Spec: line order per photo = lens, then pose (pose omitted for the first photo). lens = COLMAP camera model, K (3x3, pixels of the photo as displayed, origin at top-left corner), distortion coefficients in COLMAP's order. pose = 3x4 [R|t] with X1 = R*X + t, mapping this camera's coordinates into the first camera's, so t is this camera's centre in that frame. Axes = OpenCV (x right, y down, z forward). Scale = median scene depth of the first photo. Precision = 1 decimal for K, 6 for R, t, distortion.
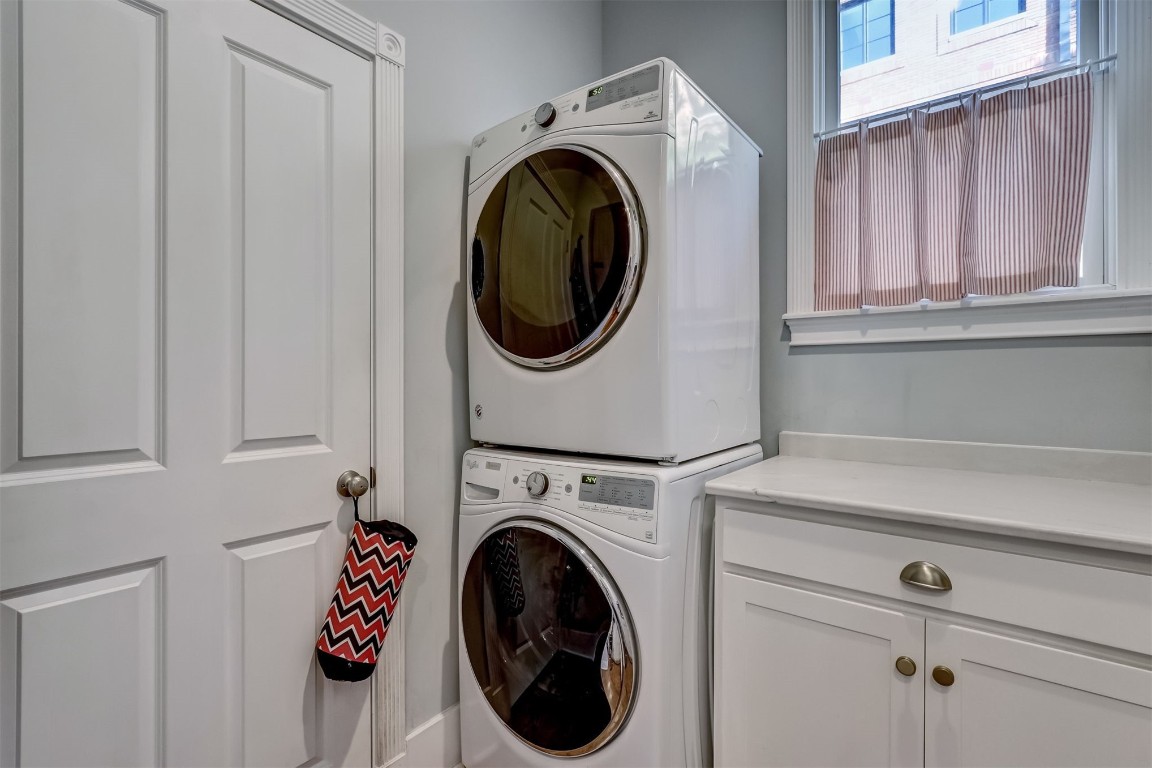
lens RADIAL K [[535.0, 0, 573.9], [0, 535.0, 381.4], [0, 0, 1]] dist [-0.007734, 0.005215]
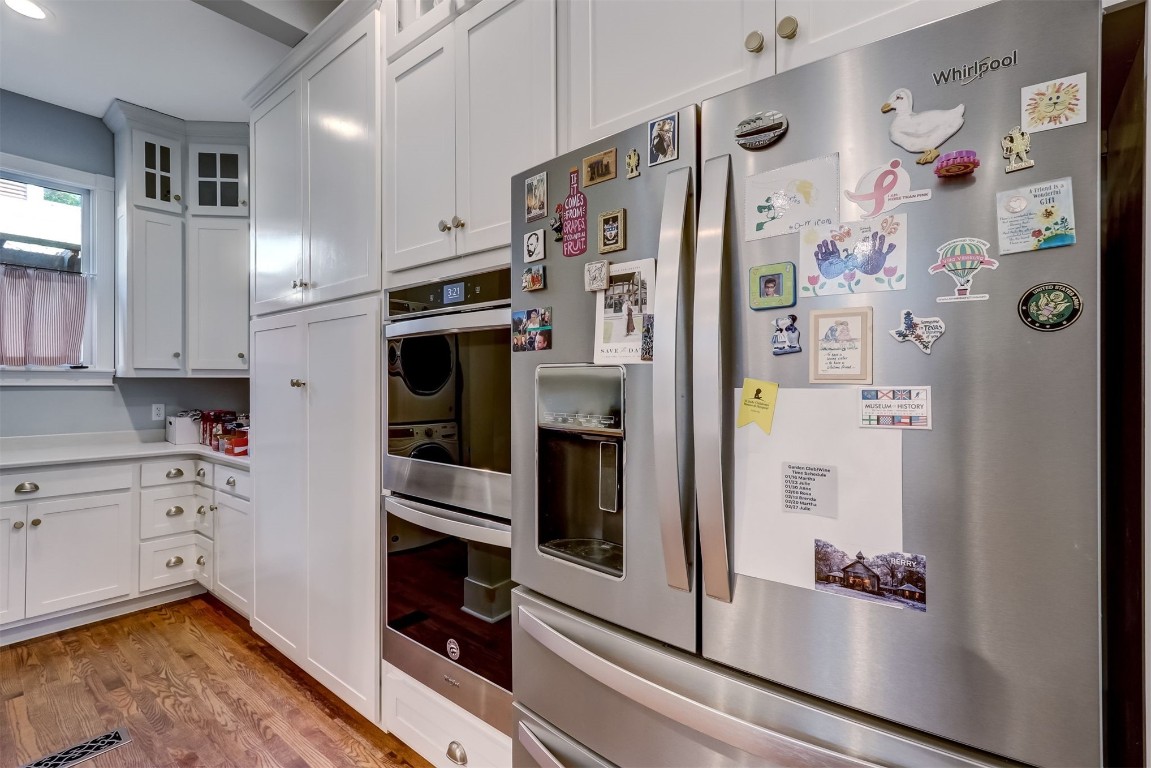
lens RADIAL K [[534.5, 0, 572.5], [0, 534.5, 385.8], [0, 0, 1]] dist [-0.007734, 0.005215]
pose [[0.039502, 0.000970, 0.999219, -1.708070], [0.002636, 0.999996, -0.001075, -0.099968], [-0.999216, 0.002676, 0.039499, -1.627971]]
